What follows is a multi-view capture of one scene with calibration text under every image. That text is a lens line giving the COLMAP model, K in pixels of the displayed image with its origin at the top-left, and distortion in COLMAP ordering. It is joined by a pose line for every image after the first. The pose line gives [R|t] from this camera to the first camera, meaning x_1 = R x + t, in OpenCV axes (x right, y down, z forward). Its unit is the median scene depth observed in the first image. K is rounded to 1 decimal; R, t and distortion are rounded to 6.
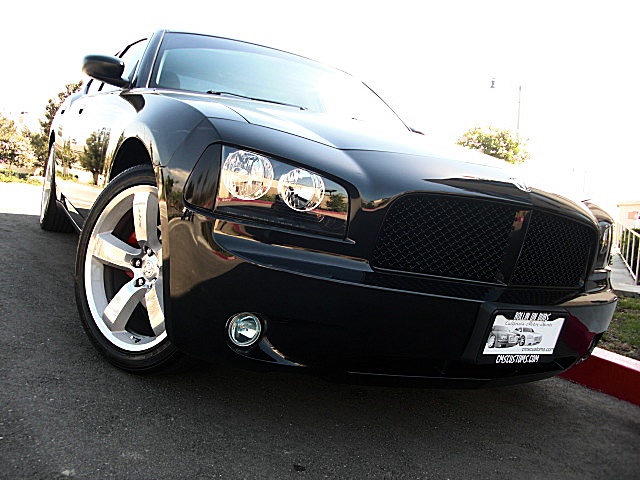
lens RADIAL K [[628.1, 0, 308.8], [0, 628.1, 238.4], [0, 0, 1]] dist [-0.205759, 0.173584]
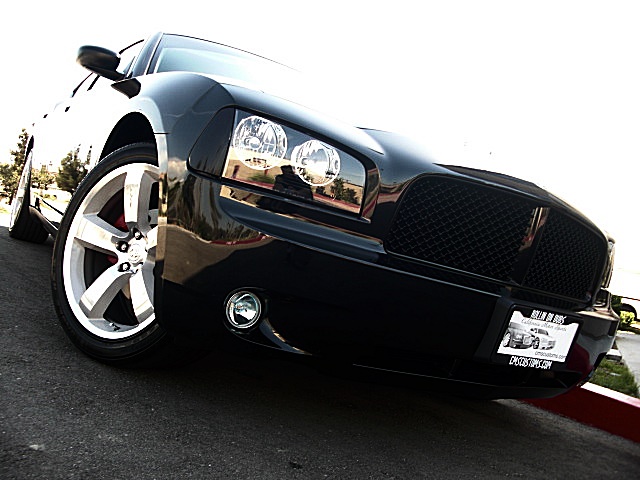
lens RADIAL K [[628.1, 0, 308.8], [0, 628.1, 238.4], [0, 0, 1]] dist [-0.205759, 0.173584]
pose [[0.996128, 0.069426, 0.053932, -0.061303], [-0.064506, 0.994017, -0.088142, 0.111150], [-0.059729, 0.084321, 0.994647, 0.072965]]
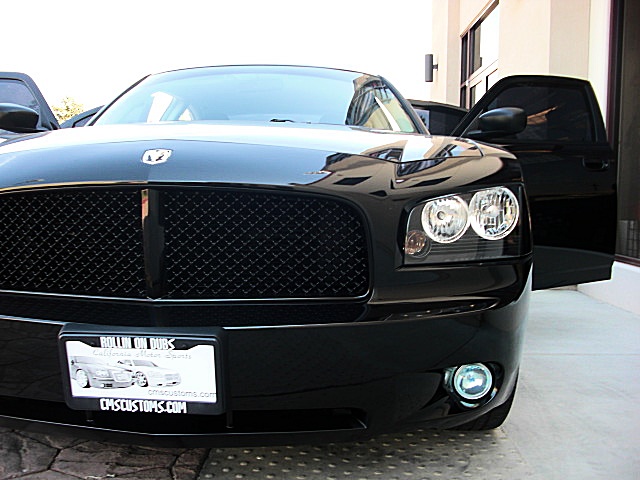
lens RADIAL K [[628.1, 0, 308.8], [0, 628.1, 238.4], [0, 0, 1]] dist [-0.205759, 0.173584]
pose [[0.860719, -0.127122, -0.492953, 0.858606], [0.090371, 0.991095, -0.097791, 0.094620], [0.500995, 0.039622, 0.864543, 0.491541]]
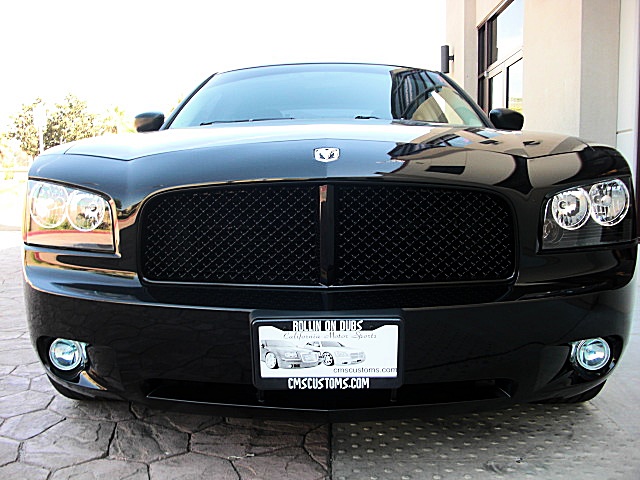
lens RADIAL K [[628.1, 0, 308.8], [0, 628.1, 238.4], [0, 0, 1]] dist [-0.205759, 0.173584]
pose [[0.857182, -0.138425, -0.496062, 0.719455], [0.110275, 0.990194, -0.085760, 0.083749], [0.503069, 0.018809, 0.864041, 0.326145]]
